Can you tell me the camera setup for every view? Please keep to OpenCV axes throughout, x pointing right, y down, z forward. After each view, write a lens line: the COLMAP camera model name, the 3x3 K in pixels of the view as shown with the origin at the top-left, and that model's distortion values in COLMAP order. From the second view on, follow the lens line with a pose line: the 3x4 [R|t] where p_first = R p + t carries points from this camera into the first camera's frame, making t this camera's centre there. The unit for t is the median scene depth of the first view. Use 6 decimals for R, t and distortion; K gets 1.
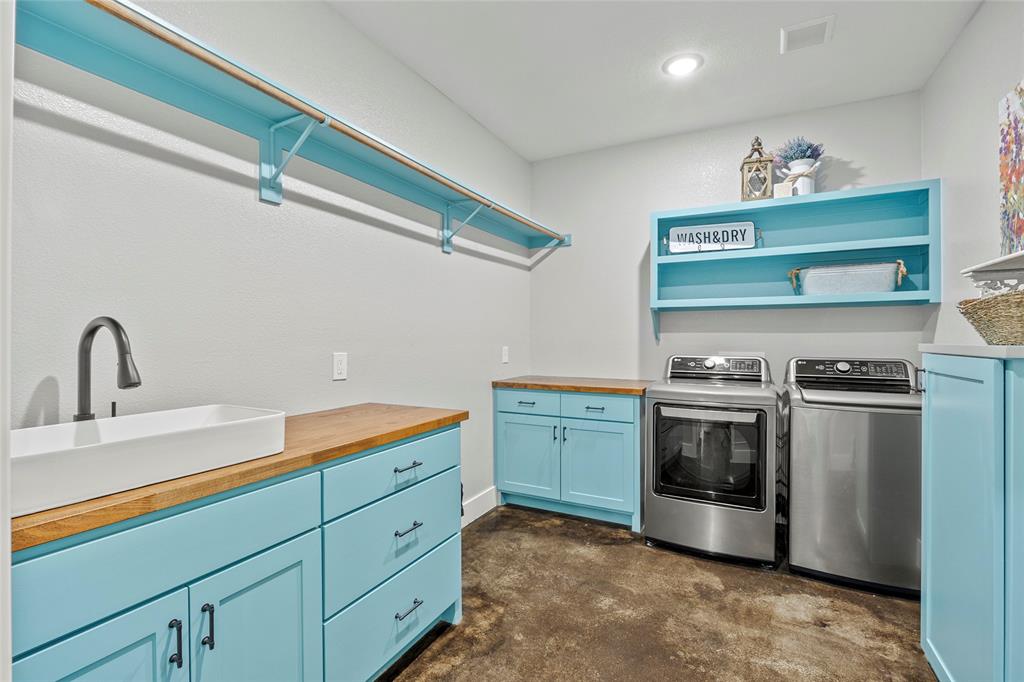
lens RADIAL K [[455.6, 0, 518.6], [0, 455.6, 342.4], [0, 0, 1]] dist [-0.005615, -0.000267]
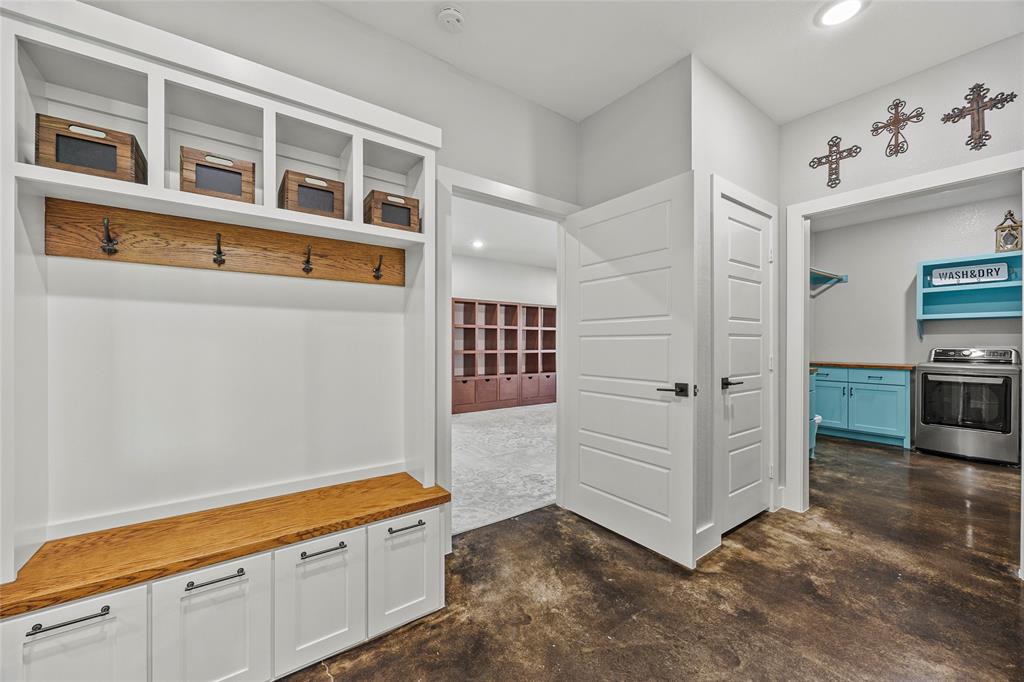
lens RADIAL K [[391.1, 0, 510.9], [0, 391.1, 346.2], [0, 0, 1]] dist [-0.000019, -0.000428]
pose [[0.887906, 0.001448, -0.460022, -0.375911], [-0.002320, 0.999996, -0.001331, 0.027700], [0.460019, 0.002249, 0.887906, -0.966387]]
